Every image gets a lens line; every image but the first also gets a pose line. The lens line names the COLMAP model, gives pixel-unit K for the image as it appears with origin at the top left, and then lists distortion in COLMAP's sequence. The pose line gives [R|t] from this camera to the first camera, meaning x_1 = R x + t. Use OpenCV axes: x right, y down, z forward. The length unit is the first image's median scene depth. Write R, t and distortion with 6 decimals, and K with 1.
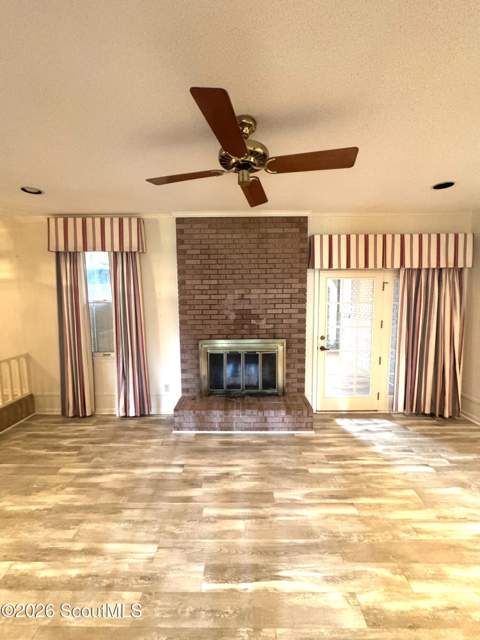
lens RADIAL K [[264.1, 0, 240.0], [0, 264.1, 320.0], [0, 0, 1]] dist [-0.001679, -0.000099]
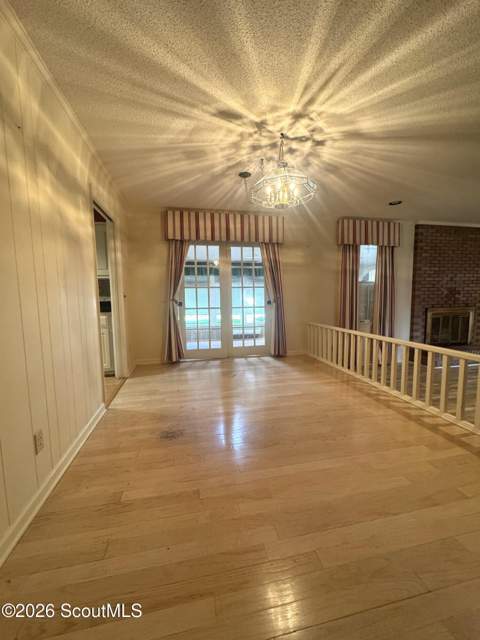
lens RADIAL K [[264.1, 0, 240.0], [0, 264.1, 320.0], [0, 0, 1]] dist [-0.001679, -0.000099]
pose [[0.975313, -0.022996, 0.219625, -1.545831], [0.020998, 0.999714, 0.011428, 0.105858], [-0.219825, -0.006534, 0.975517, -0.212734]]
